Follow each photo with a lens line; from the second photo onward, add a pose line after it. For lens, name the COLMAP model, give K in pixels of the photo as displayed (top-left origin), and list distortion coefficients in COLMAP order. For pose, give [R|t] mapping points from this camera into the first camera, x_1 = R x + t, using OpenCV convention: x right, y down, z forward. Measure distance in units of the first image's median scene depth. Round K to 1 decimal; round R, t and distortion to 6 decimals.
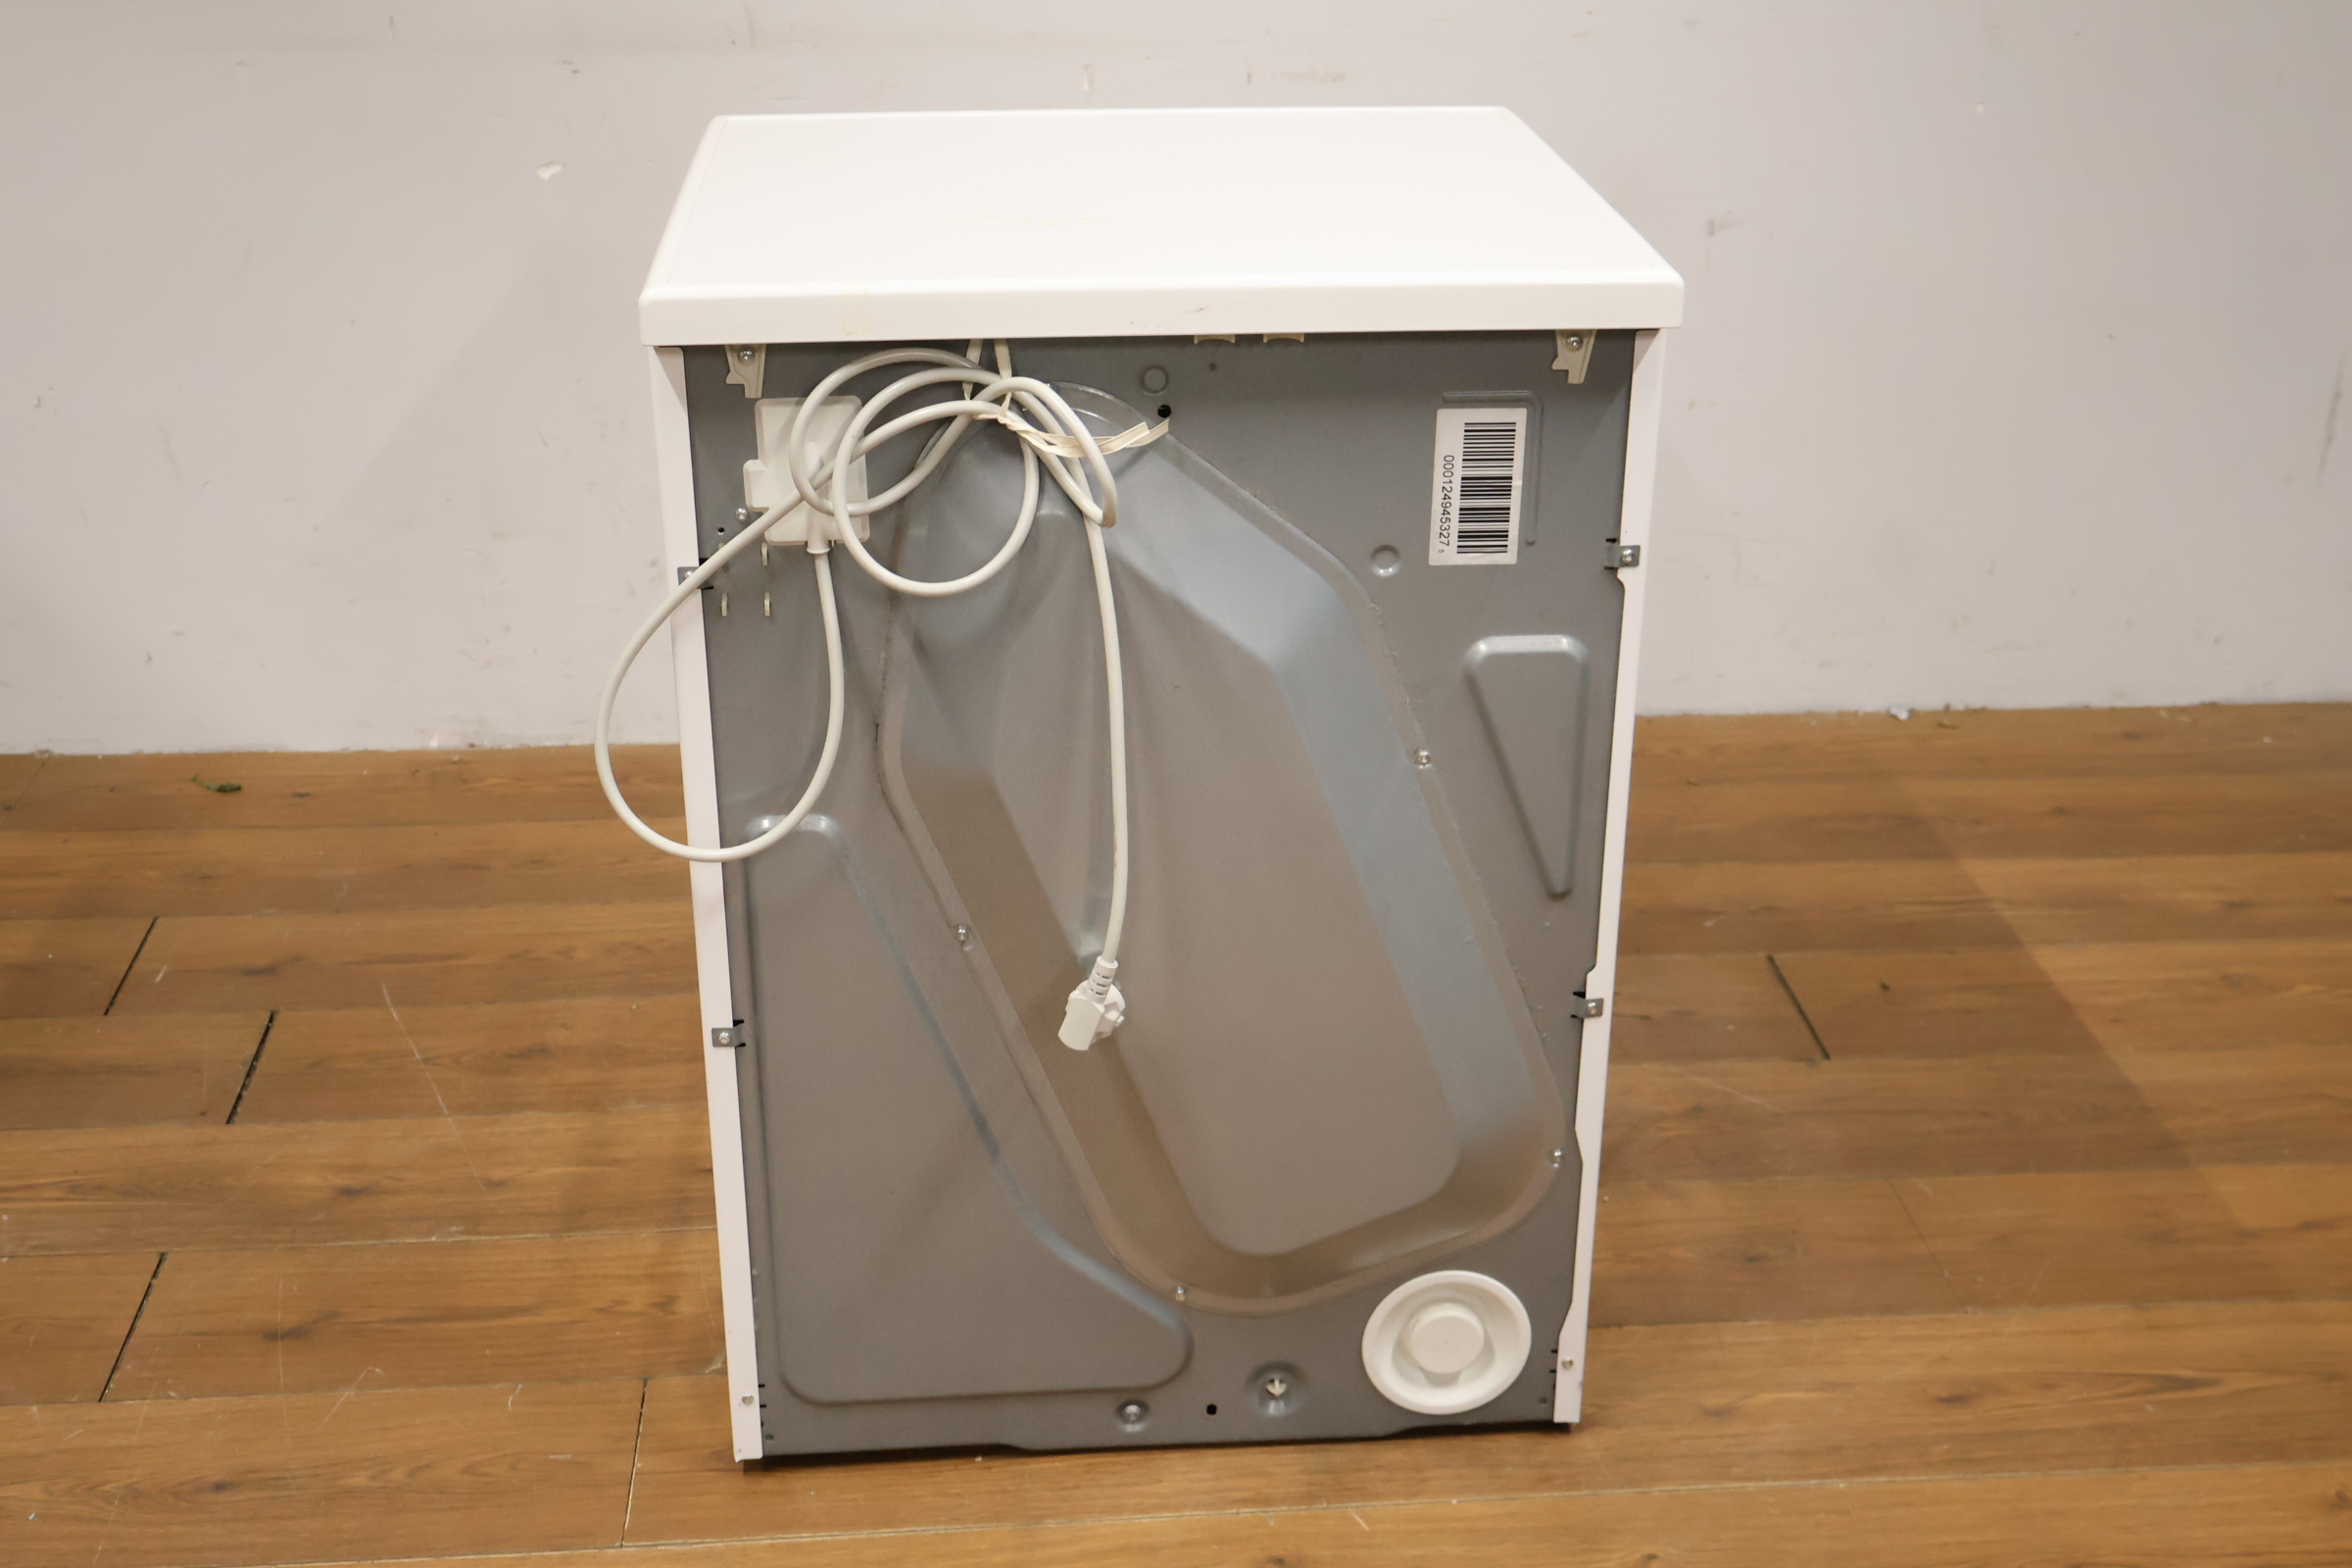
lens RADIAL K [[2743.7, 0, 1168.6], [0, 2743.7, 772.9], [0, 0, 1]] dist [-0.009689, 0.000000]
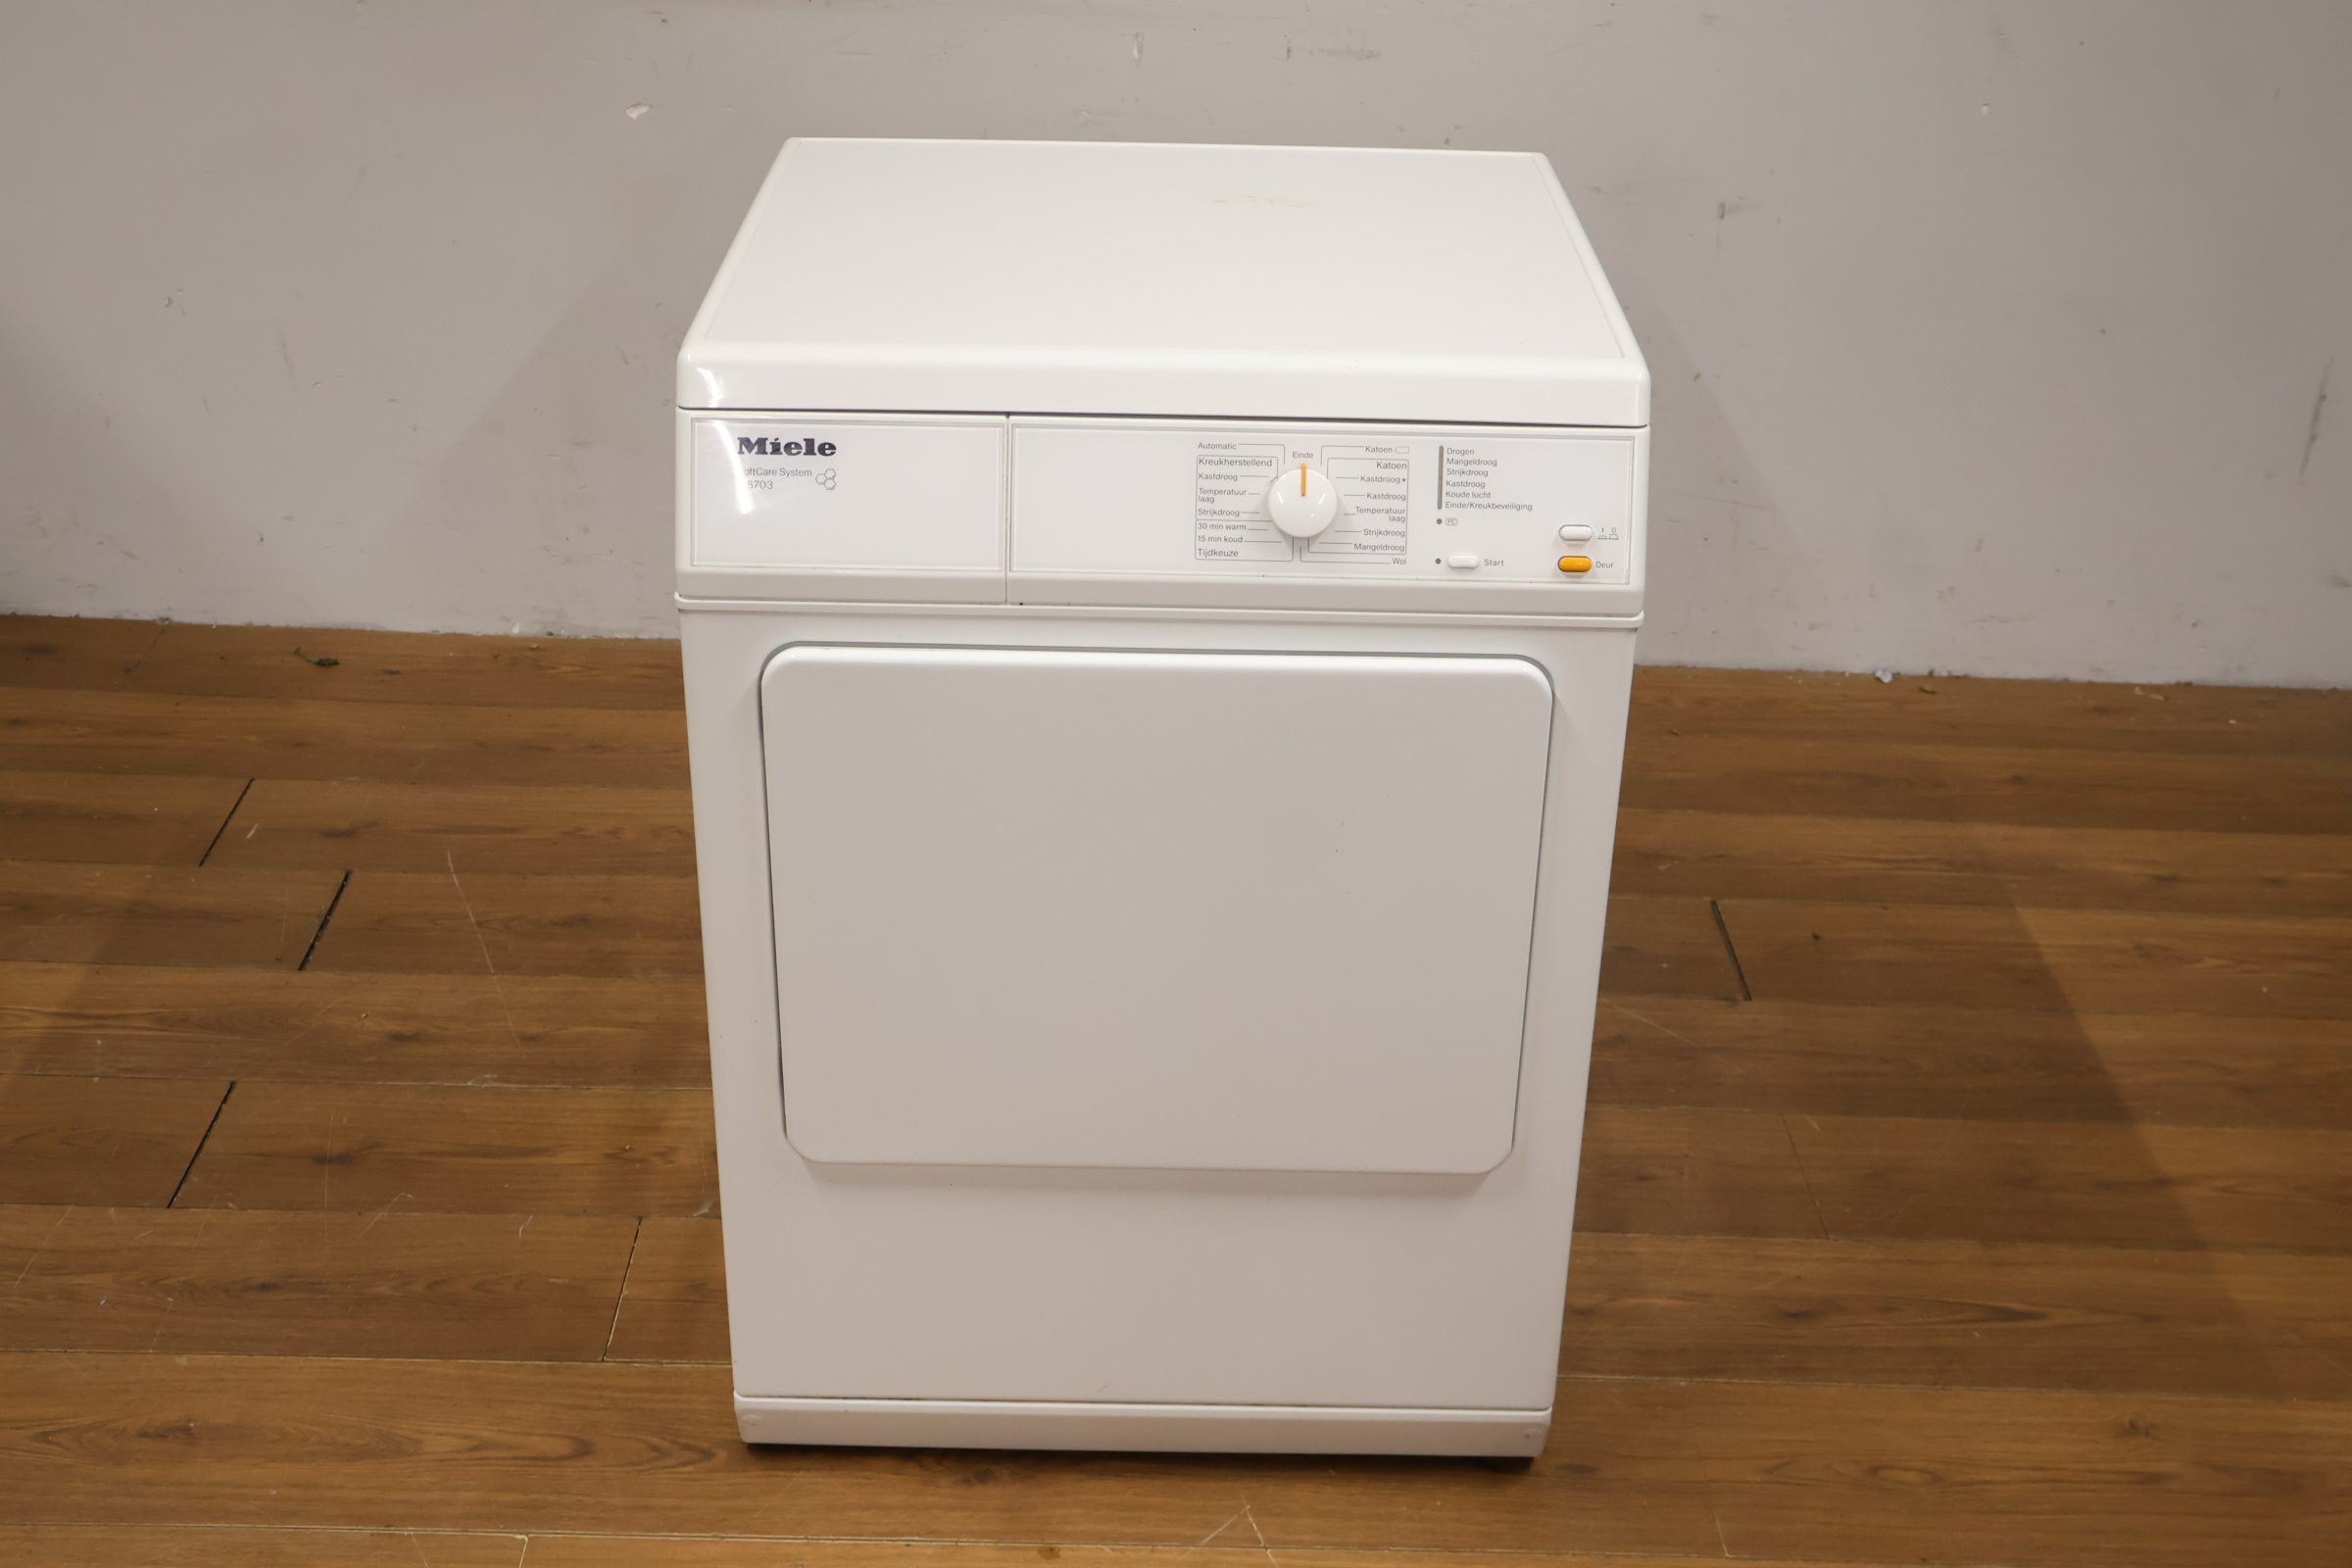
lens RADIAL K [[2743.7, 0, 1168.9], [0, 2743.7, 783.4], [0, 0, 1]] dist [-0.009689, 0.000000]
pose [[0.997005, 0.057843, -0.051336, 0.061963], [-0.055348, 0.997276, 0.048756, -0.021729], [0.054016, -0.045769, 0.997491, -0.092902]]
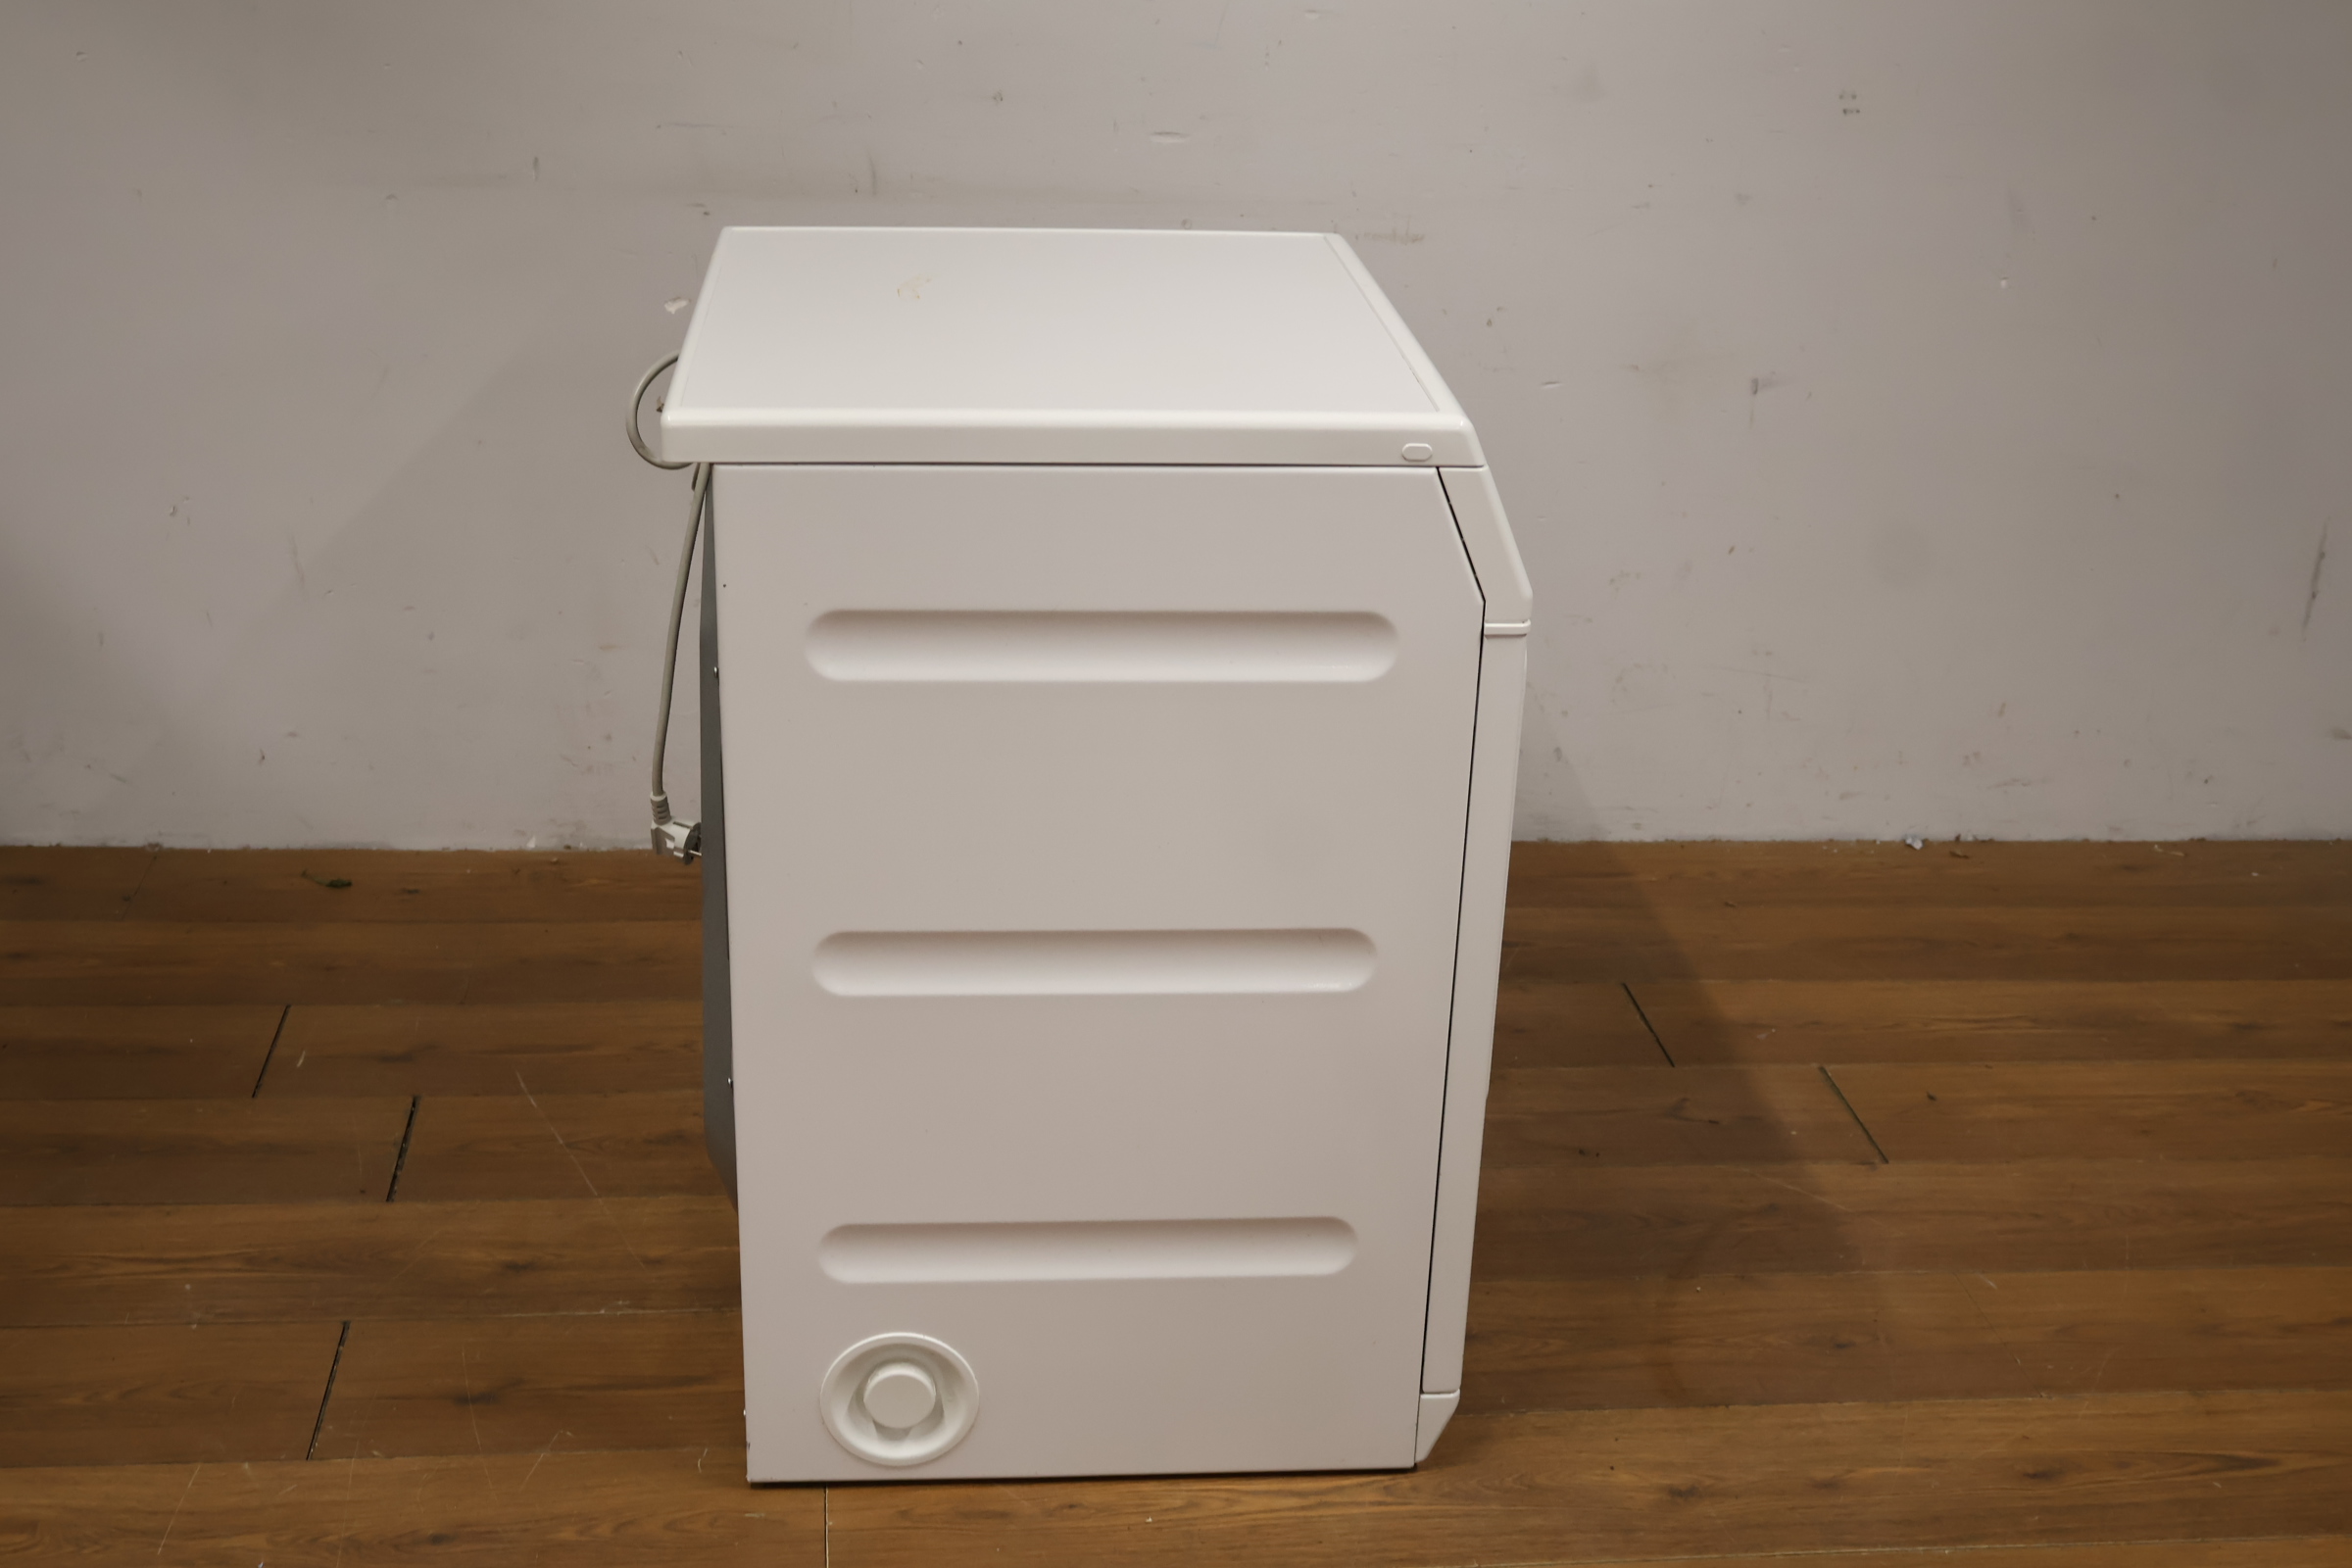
lens RADIAL K [[2743.7, 0, 1155.8], [0, 2743.7, 764.9], [0, 0, 1]] dist [-0.009689, 0.000000]
pose [[0.998931, 0.020746, 0.041316, -0.092178], [-0.018769, 0.998686, -0.047684, 0.005349], [-0.042251, 0.046858, 0.998008, -0.064399]]
